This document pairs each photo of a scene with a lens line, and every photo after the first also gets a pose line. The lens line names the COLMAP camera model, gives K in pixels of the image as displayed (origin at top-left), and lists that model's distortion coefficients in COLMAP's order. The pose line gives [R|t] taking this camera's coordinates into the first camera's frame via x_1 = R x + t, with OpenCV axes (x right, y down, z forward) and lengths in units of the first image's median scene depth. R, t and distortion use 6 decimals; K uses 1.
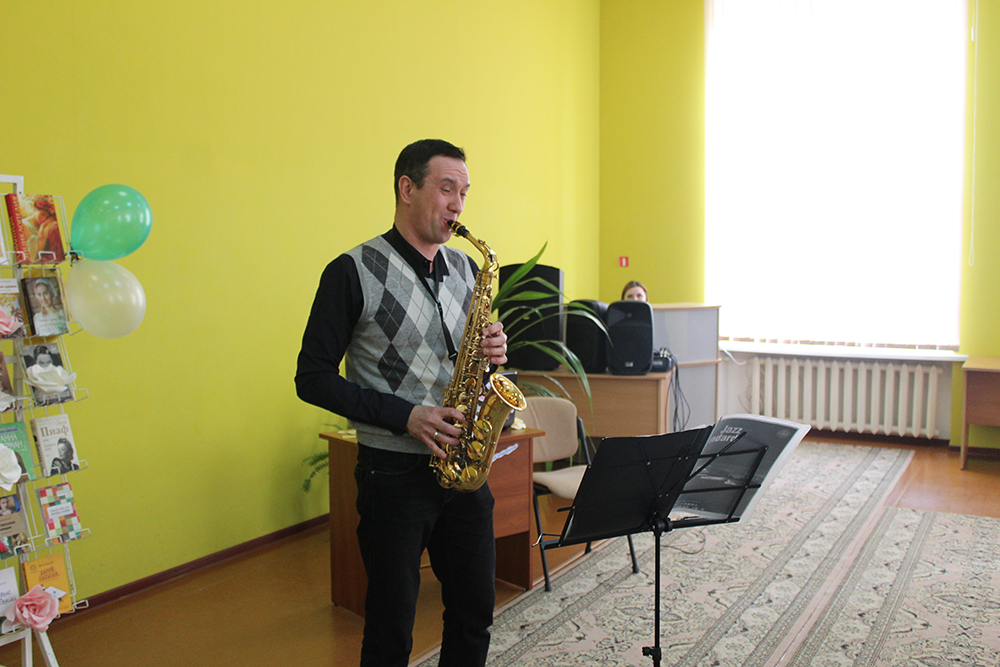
lens RADIAL K [[1030.1, 0, 502.3], [0, 1030.1, 323.4], [0, 0, 1]] dist [-0.122515, 0.140798]
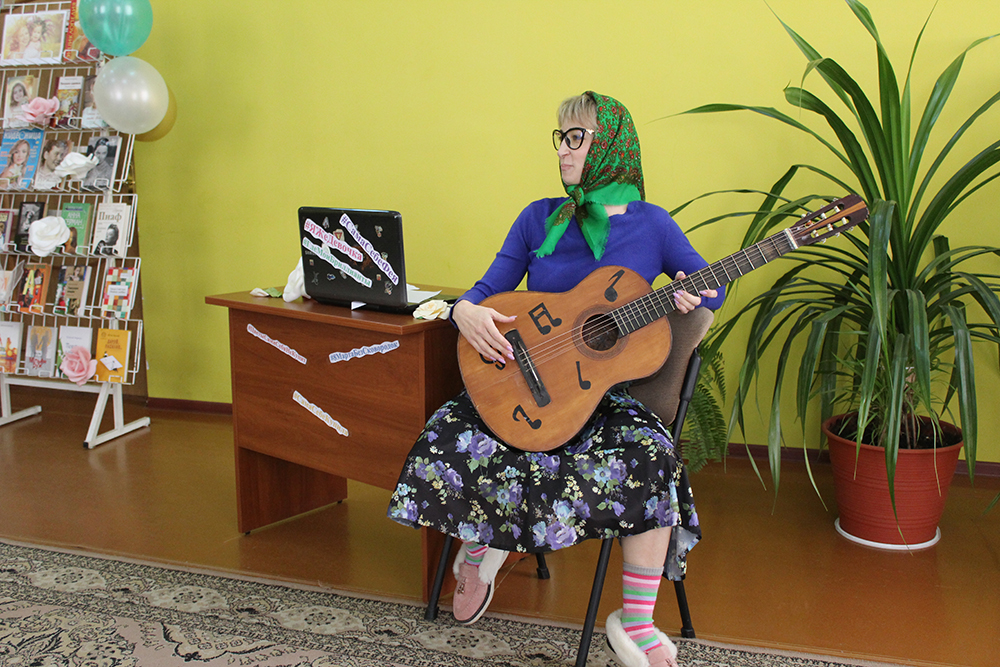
lens RADIAL K [[1047.1, 0, 500.0], [0, 1047.1, 333.5], [0, 0, 1]] dist [-0.082695, 0.014228]
pose [[0.186662, 0.175030, -0.966707, 0.745078], [-0.066531, 0.983994, 0.165314, 0.017208], [0.980169, 0.033459, 0.195319, 1.198109]]
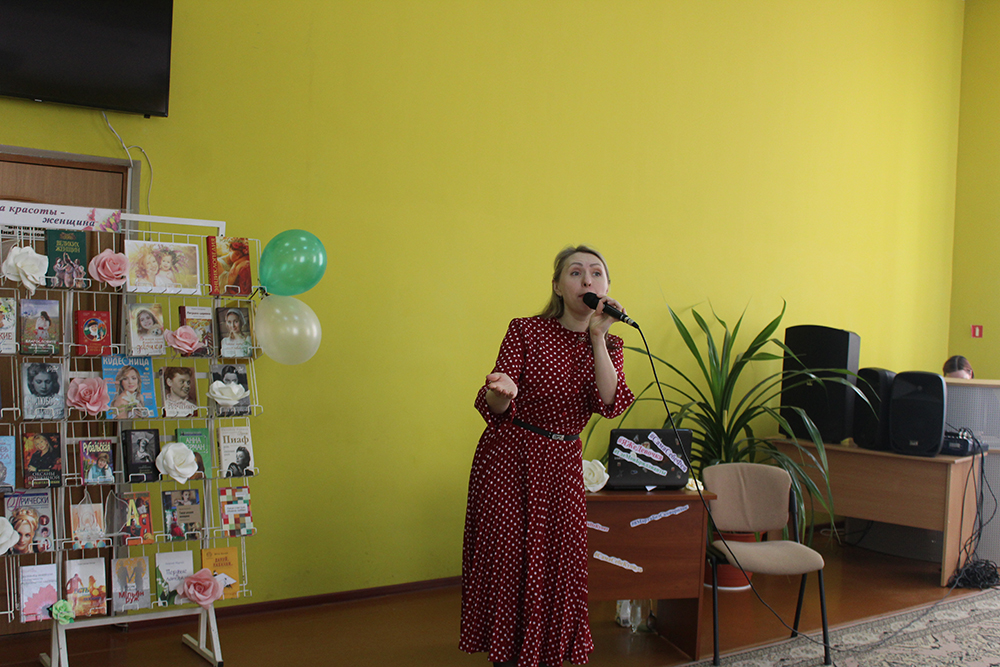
lens RADIAL K [[1111.6, 0, 500.0], [0, 1111.6, 333.5], [0, 0, 1]] dist [-0.116539, 0.153999]
pose [[0.903858, 0.050192, -0.424878, 0.365434], [-0.071466, 0.996854, -0.034270, 0.006217], [0.421821, 0.061340, 0.904602, -0.029101]]
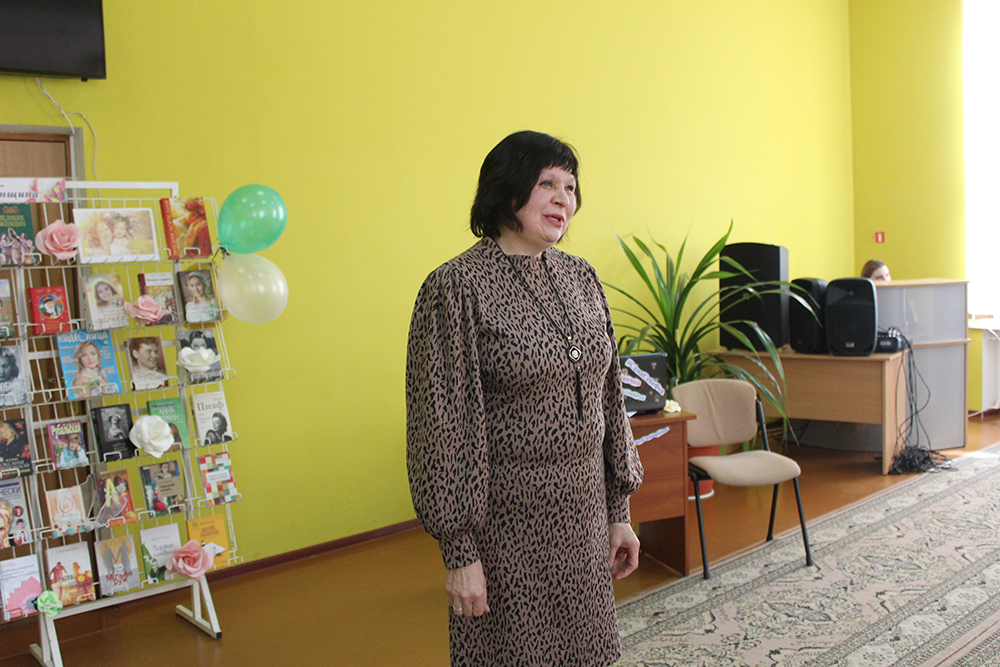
lens RADIAL K [[972.2, 0, 500.8], [0, 972.2, 323.3], [0, 0, 1]] dist [-0.146802, 0.161585]
pose [[0.937862, -0.008721, -0.346898, 0.235124], [0.015229, 0.999755, 0.016041, 0.001499], [0.346674, -0.020327, 0.937766, 0.106858]]
